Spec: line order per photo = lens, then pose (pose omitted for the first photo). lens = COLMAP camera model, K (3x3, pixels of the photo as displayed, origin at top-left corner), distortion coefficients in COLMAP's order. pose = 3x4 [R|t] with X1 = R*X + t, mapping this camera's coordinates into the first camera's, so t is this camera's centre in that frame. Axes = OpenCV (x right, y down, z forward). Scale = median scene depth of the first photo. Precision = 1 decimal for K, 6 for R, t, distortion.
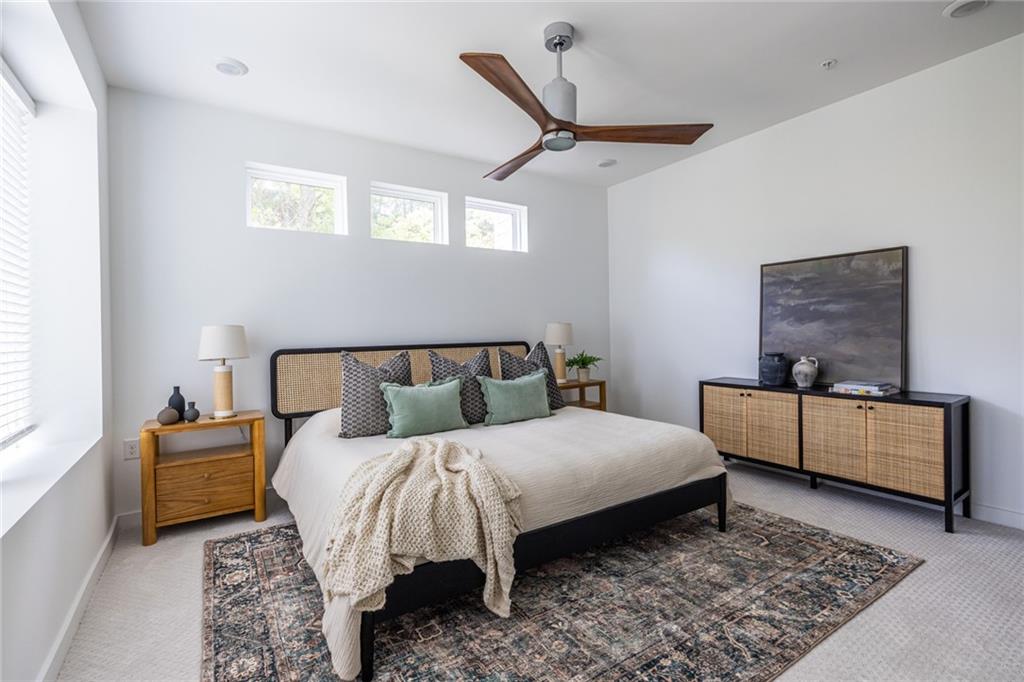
lens RADIAL K [[467.2, 0, 512.0], [0, 467.2, 341.0], [0, 0, 1]] dist [0.000344, 0.000085]
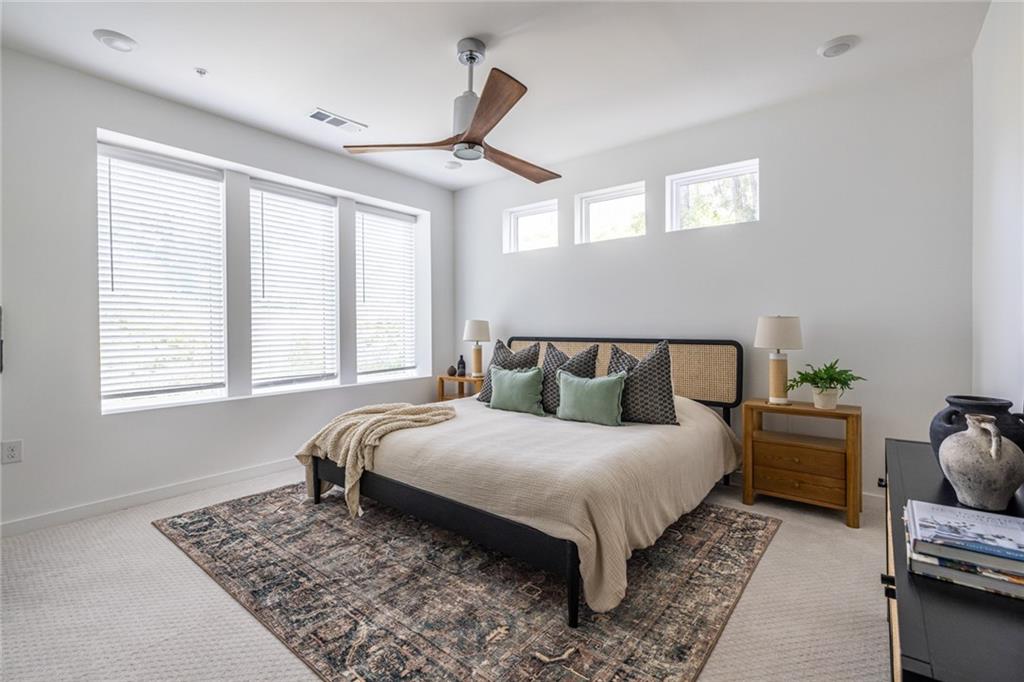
lens RADIAL K [[461.6, 0, 512.2], [0, 461.6, 335.7], [0, 0, 1]] dist [-0.000690, 0.000001]
pose [[0.304612, 0.035157, -0.951827, 1.021475], [-0.023852, 0.999287, 0.029276, -0.032129], [0.952178, 0.013786, 0.305233, 0.684718]]
